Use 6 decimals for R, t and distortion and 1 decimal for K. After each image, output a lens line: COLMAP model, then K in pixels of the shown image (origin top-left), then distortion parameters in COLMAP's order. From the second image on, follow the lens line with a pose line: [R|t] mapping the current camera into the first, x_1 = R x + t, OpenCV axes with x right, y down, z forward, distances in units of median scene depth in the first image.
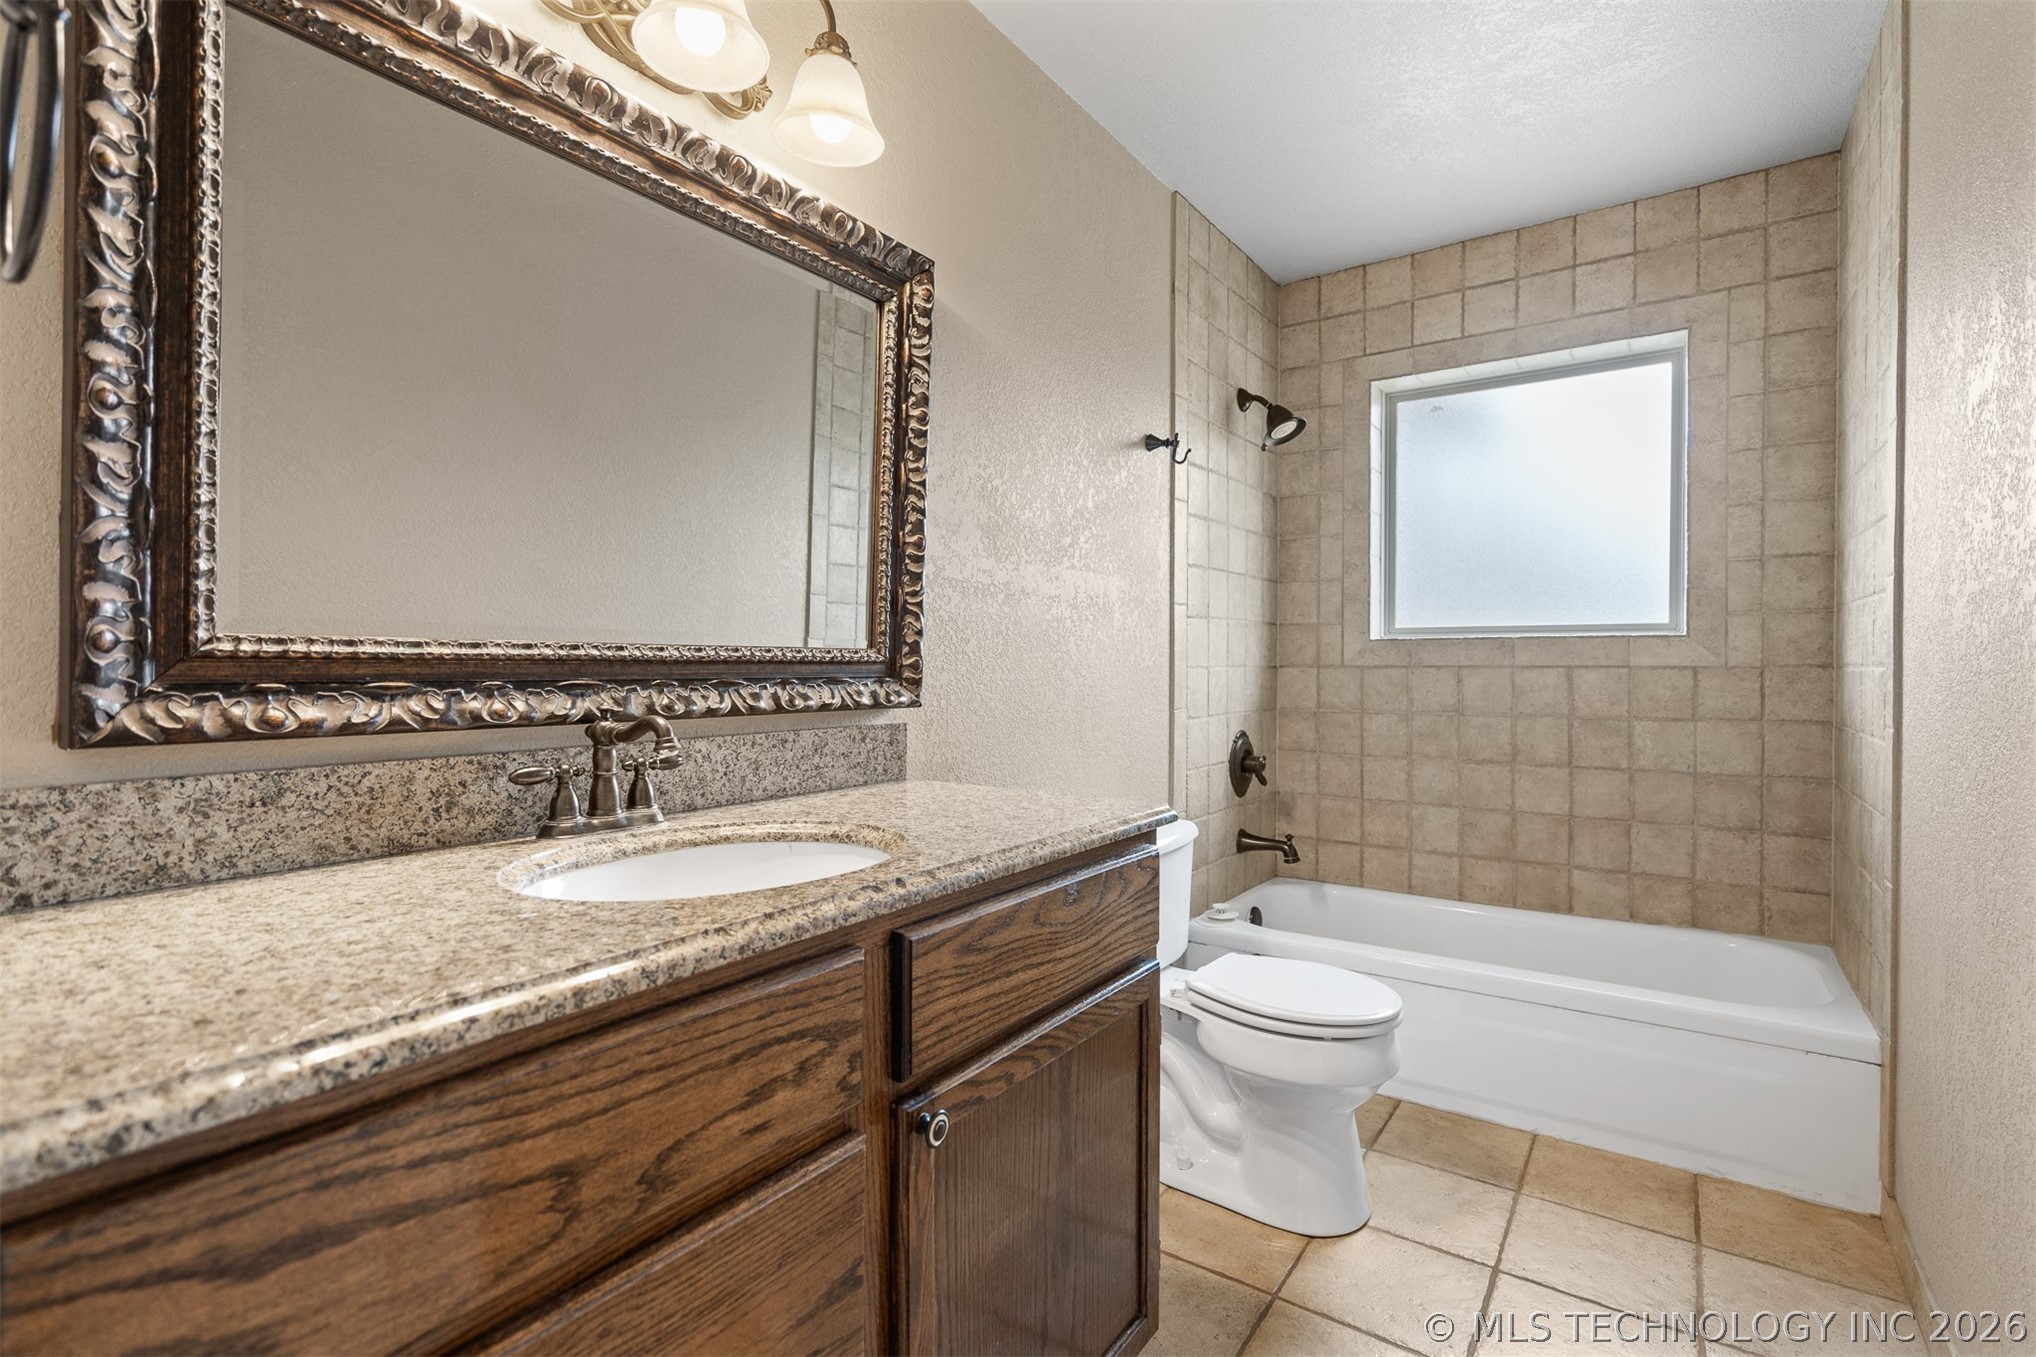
lens RADIAL K [[941.1, 0, 1018.0], [0, 941.1, 678.5], [0, 0, 1]] dist [0.001789, 0.000022]
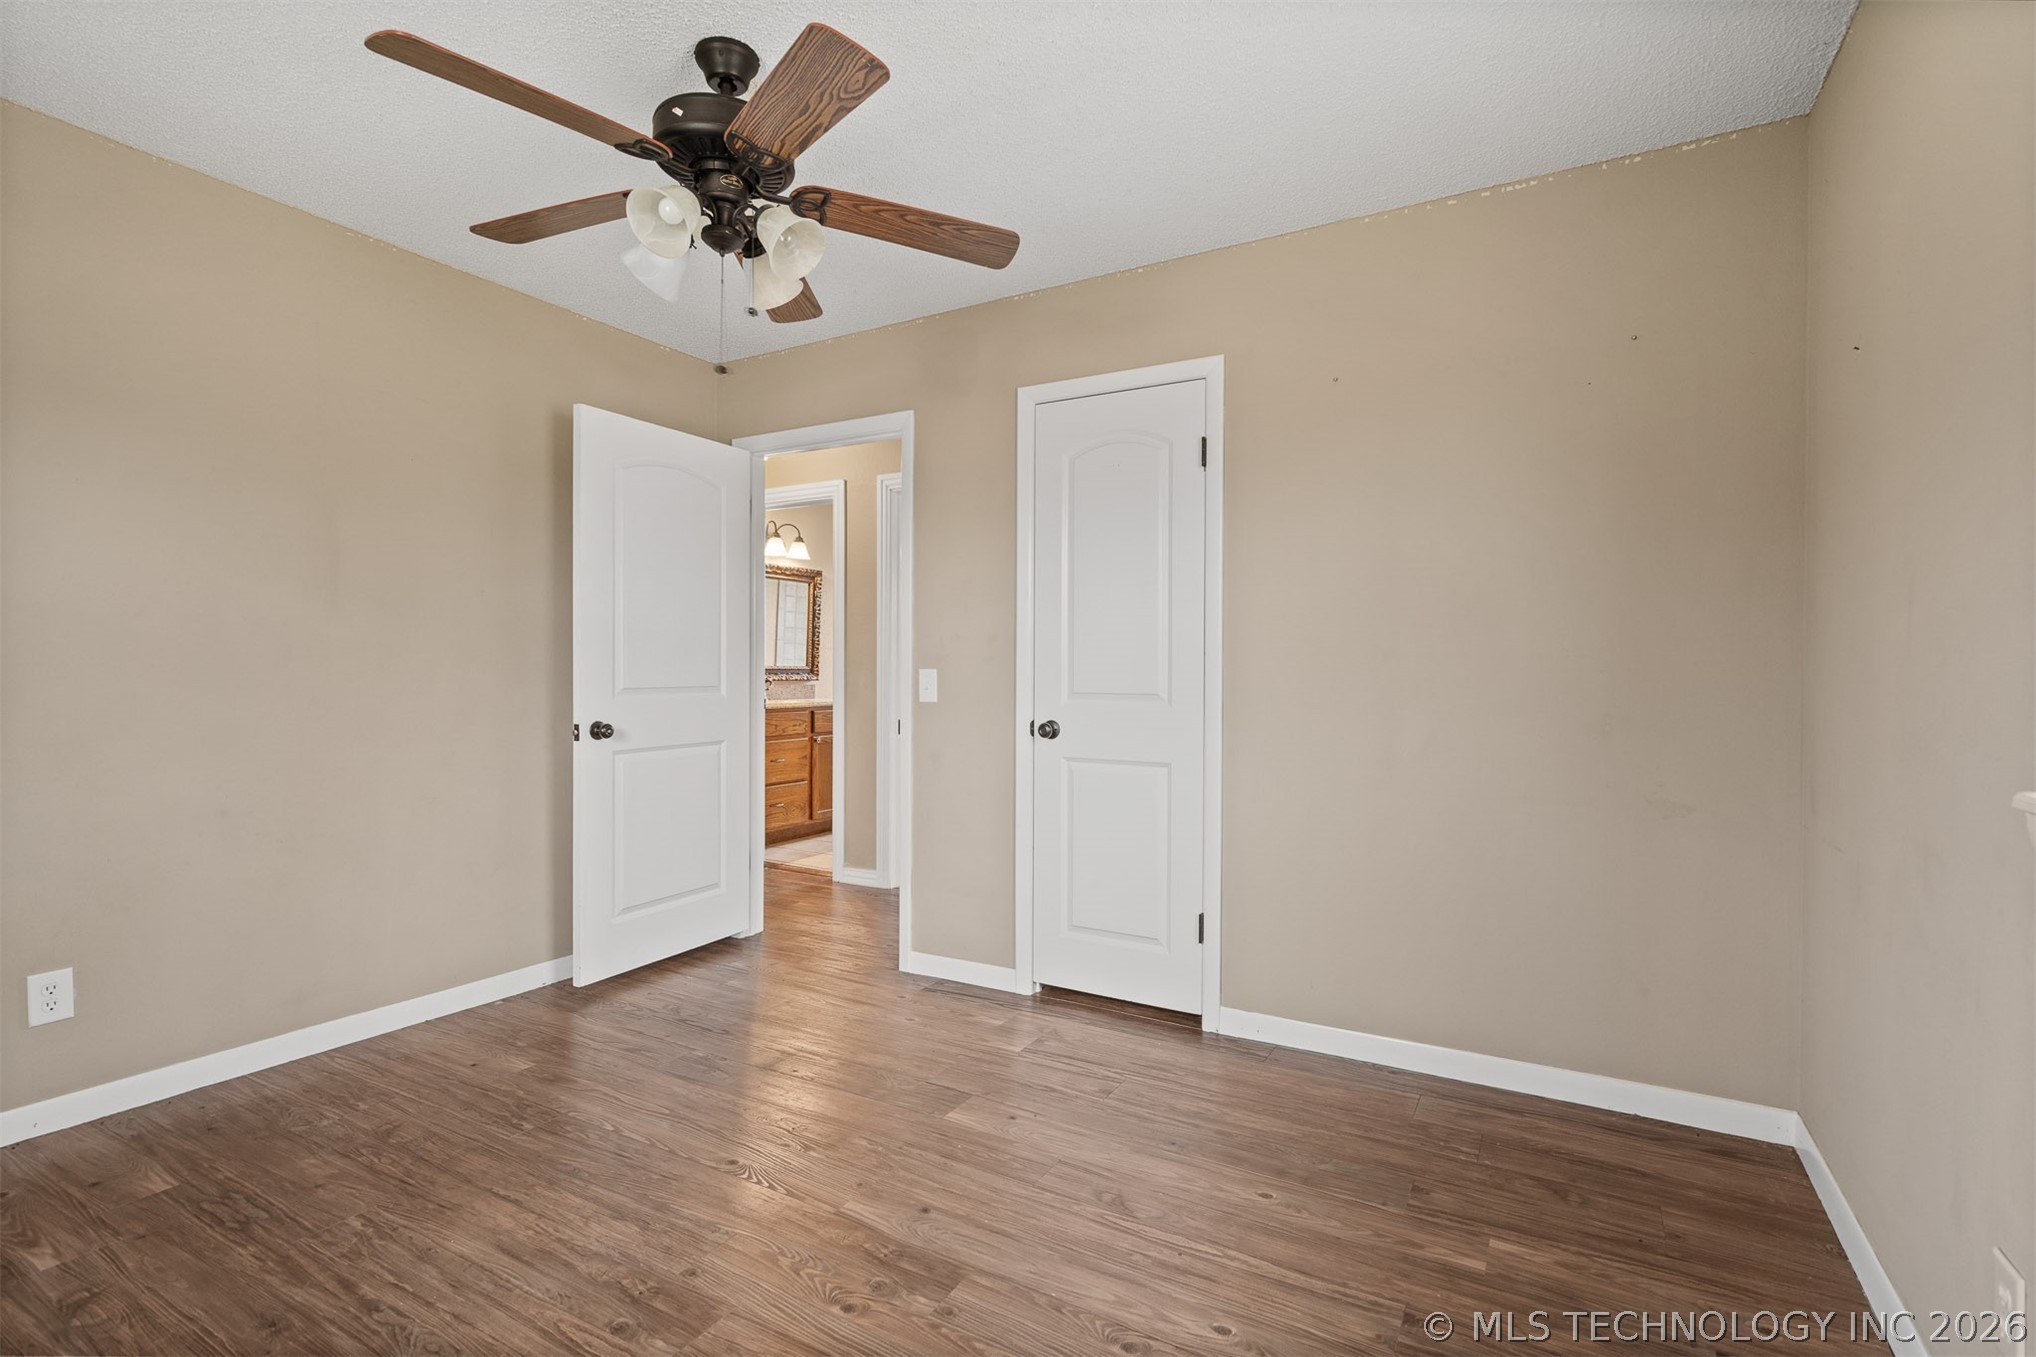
lens RADIAL K [[941.1, 0, 1018.0], [0, 941.1, 678.5], [0, 0, 1]] dist [0.001789, 0.000022]
pose [[0.996360, 0.004017, 0.085155, 0.456908], [-0.003932, 0.999992, -0.001169, 0.024453], [-0.085159, 0.000830, 0.996367, -3.497382]]
